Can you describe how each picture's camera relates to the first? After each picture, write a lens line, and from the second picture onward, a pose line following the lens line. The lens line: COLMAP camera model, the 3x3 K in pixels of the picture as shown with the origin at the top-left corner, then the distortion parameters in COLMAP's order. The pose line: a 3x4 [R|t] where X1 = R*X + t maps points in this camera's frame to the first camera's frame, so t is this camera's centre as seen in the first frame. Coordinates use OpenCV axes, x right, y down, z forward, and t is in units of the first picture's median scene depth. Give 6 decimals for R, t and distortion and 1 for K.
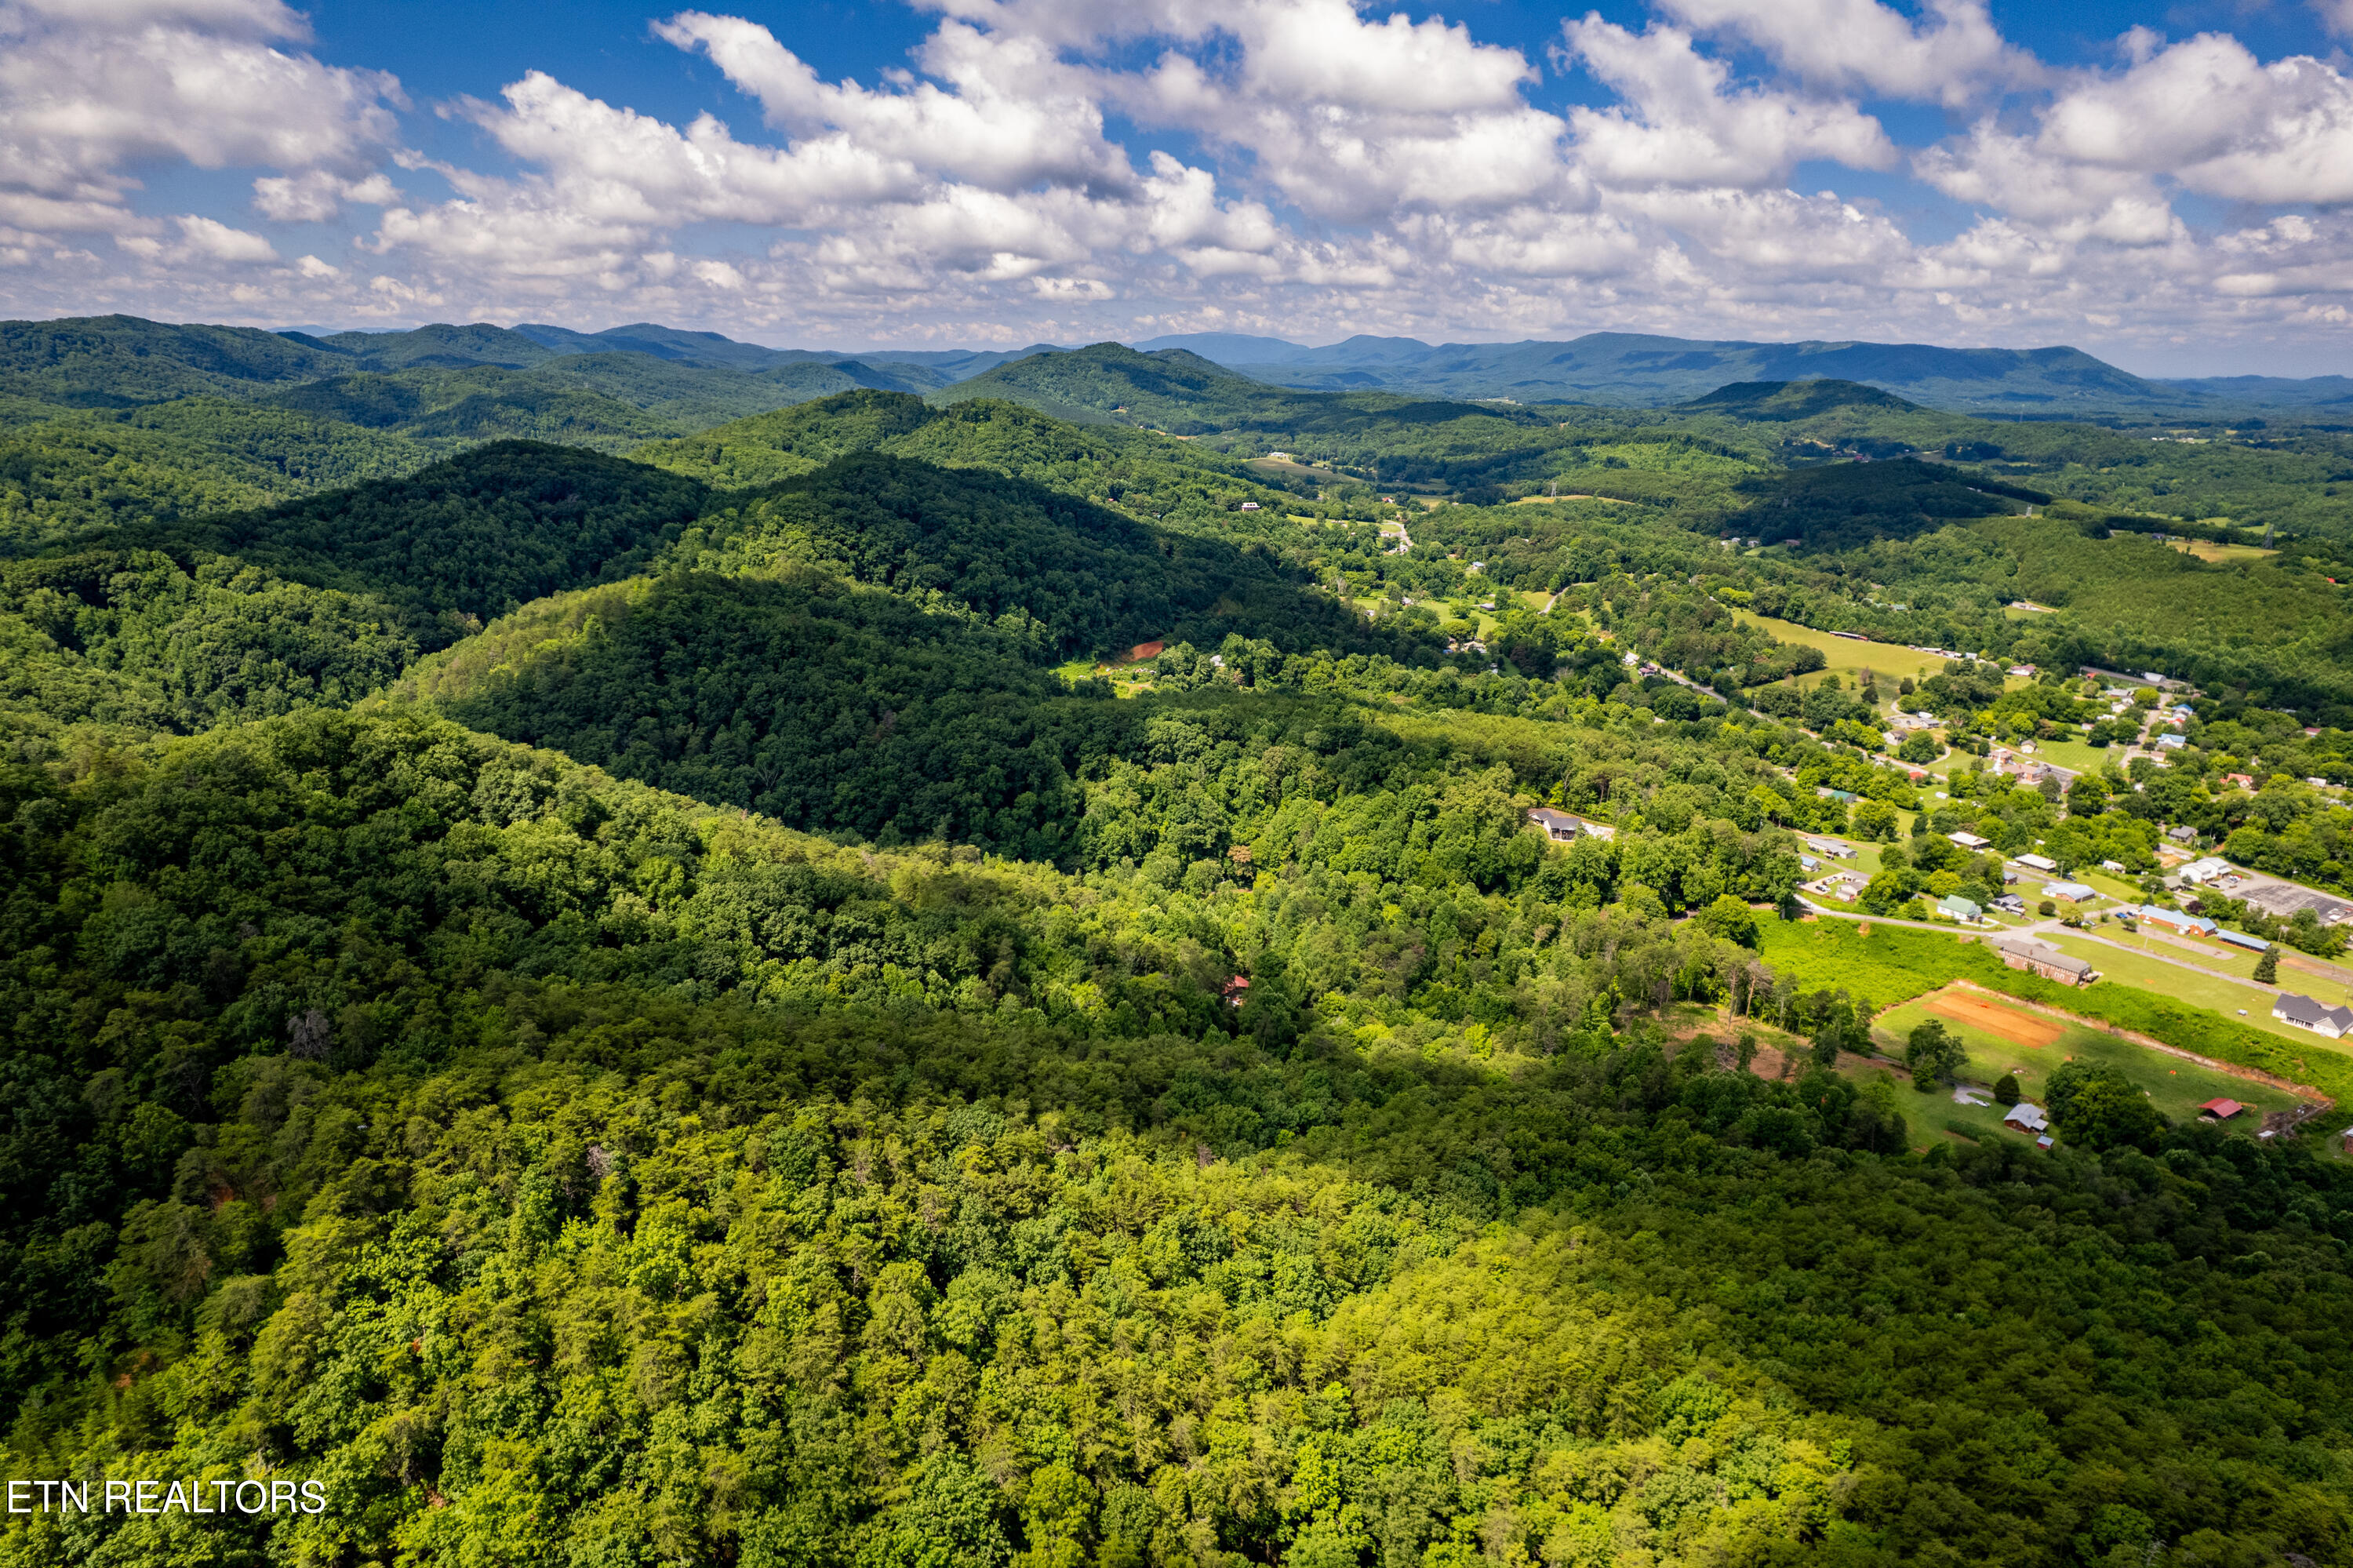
lens RADIAL K [[1506.0, 0, 1170.6], [0, 1506.0, 824.1], [0, 0, 1]] dist [-0.069537, 0.058112]
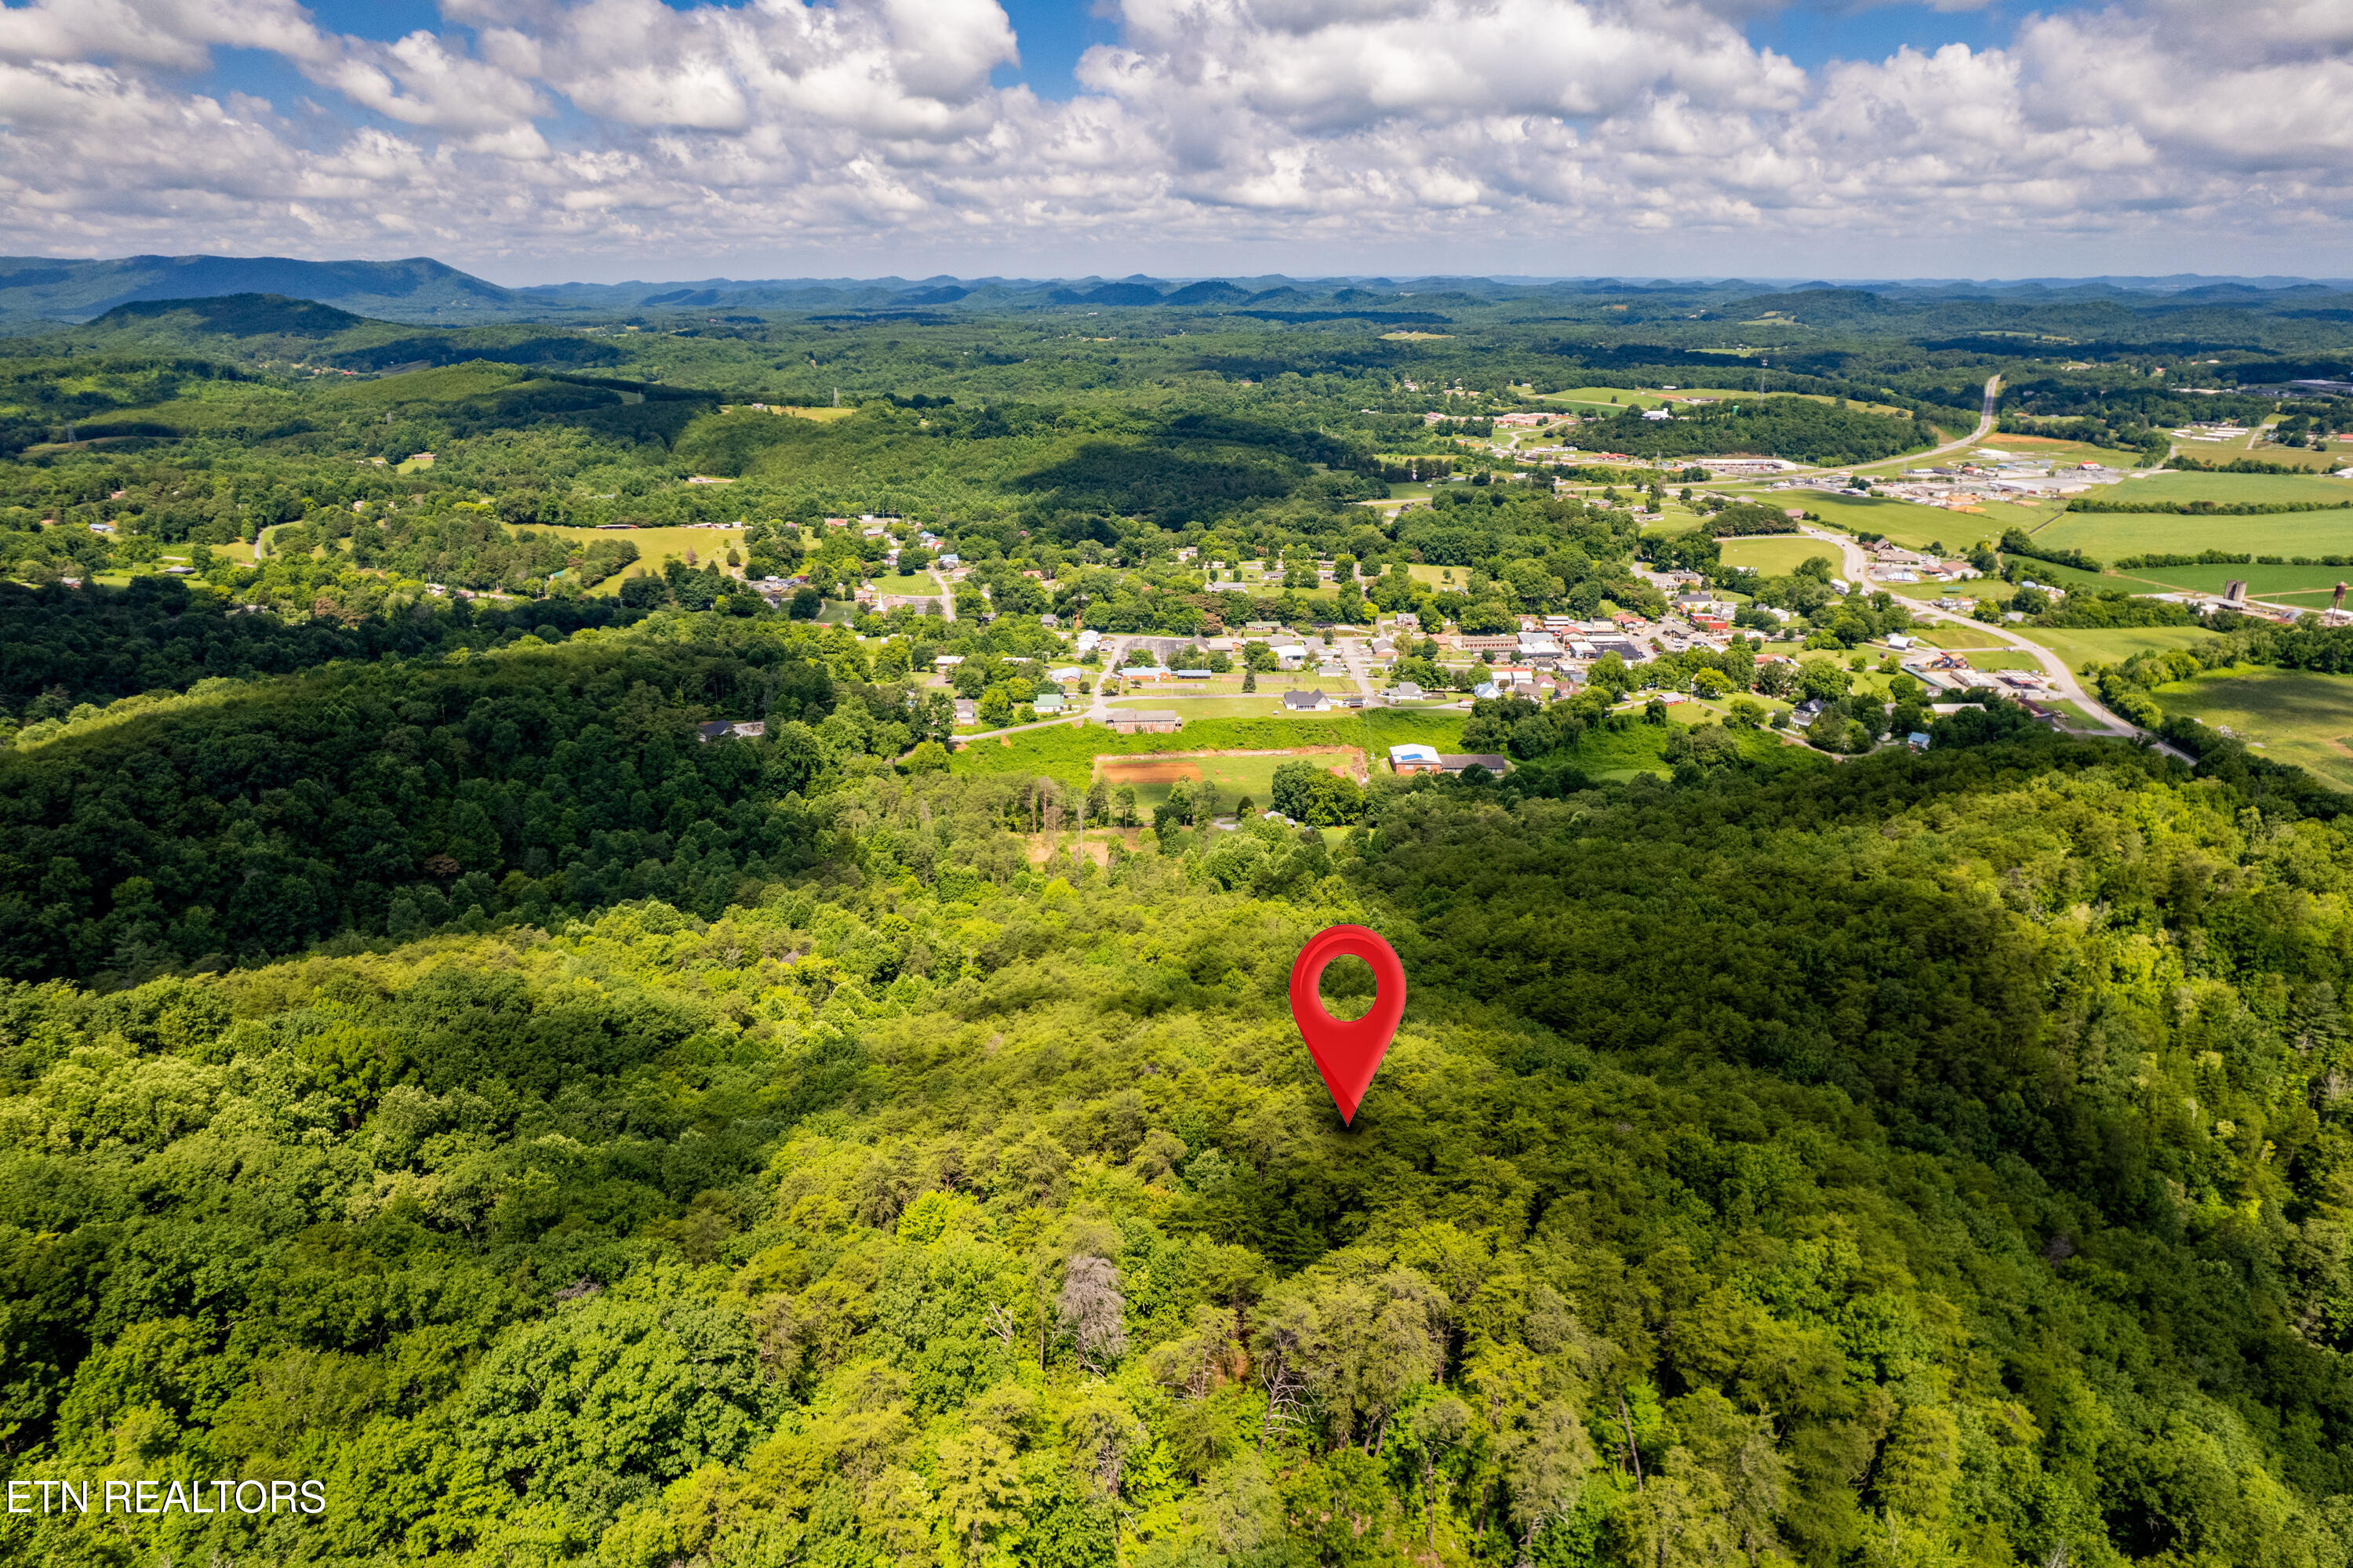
lens RADIAL K [[1506.0, 0, 1169.4], [0, 1506.0, 807.0], [0, 0, 1]] dist [-0.069537, 0.058112]
pose [[0.545824, -0.294370, 0.784488, -0.169269], [0.263068, 0.949120, 0.173110, -0.021143], [-0.795532, 0.111886, 0.595492, 0.112943]]
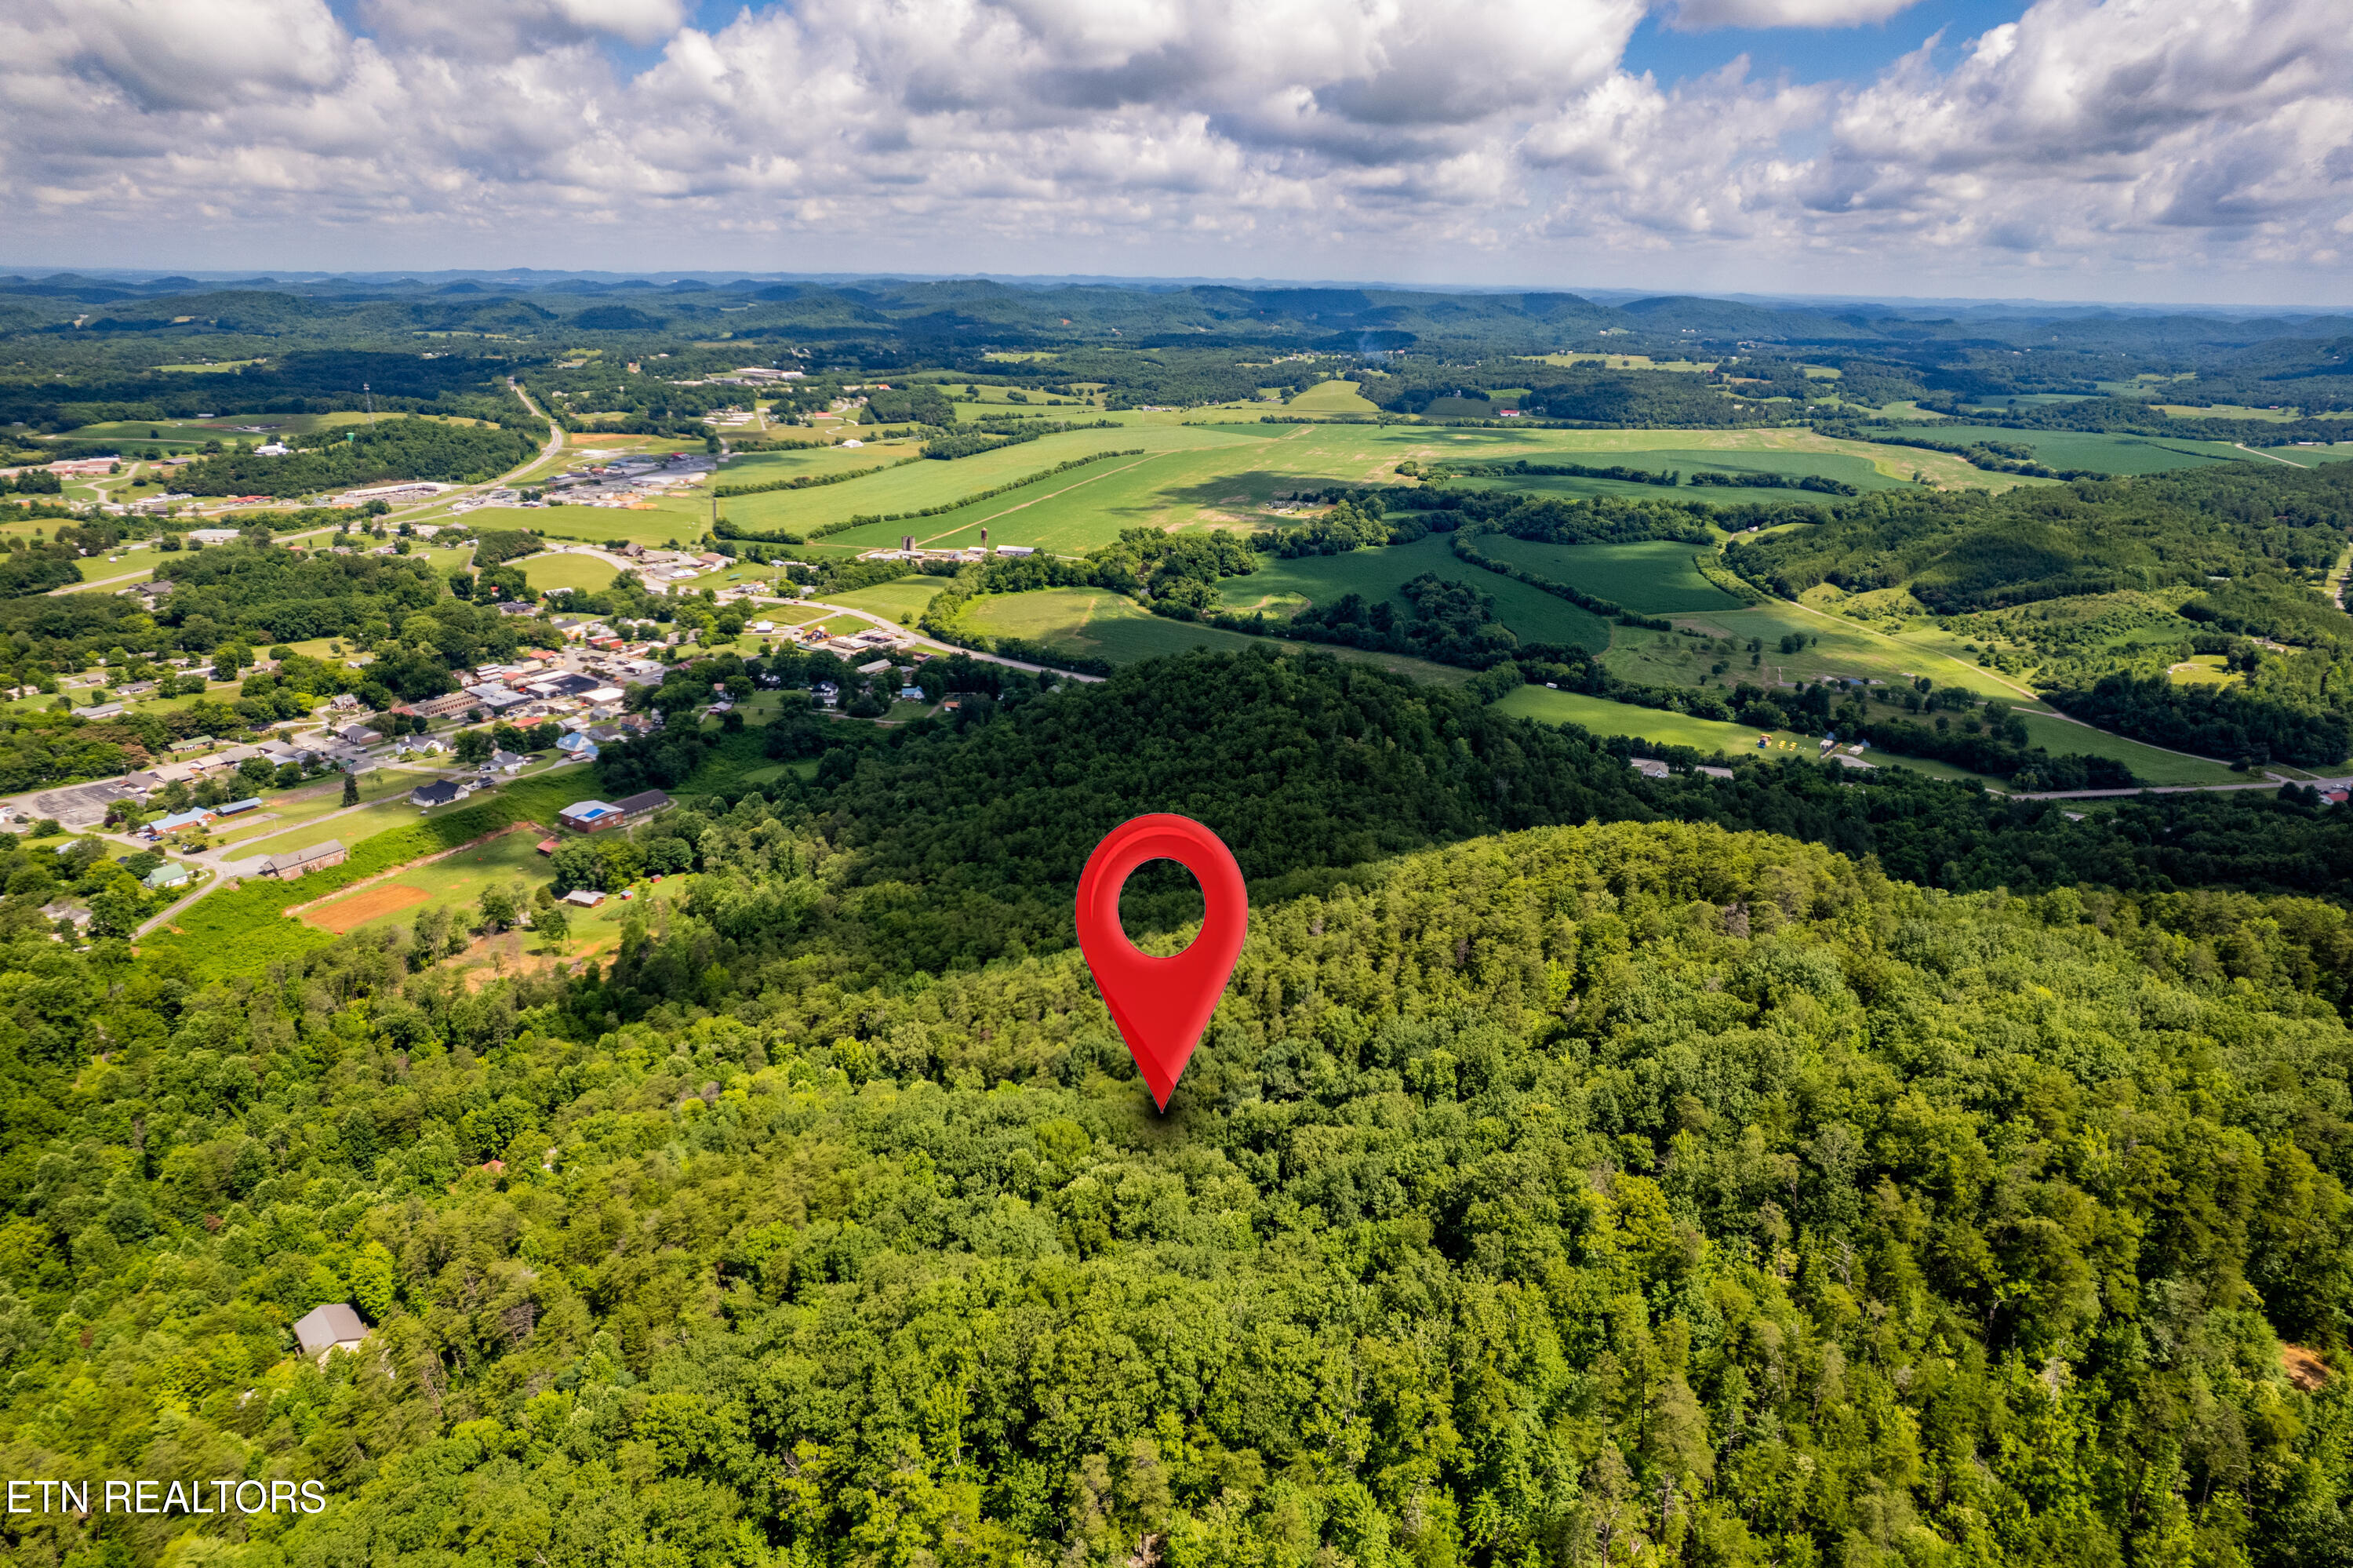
lens RADIAL K [[1506.0, 0, 1184.0], [0, 1506.0, 844.0], [0, 0, 1]] dist [-0.069537, 0.058112]
pose [[-0.400001, -0.344499, 0.849305, -0.259981], [0.261000, 0.845483, 0.465873, -0.112633], [-0.878566, 0.408018, -0.248280, 0.305964]]
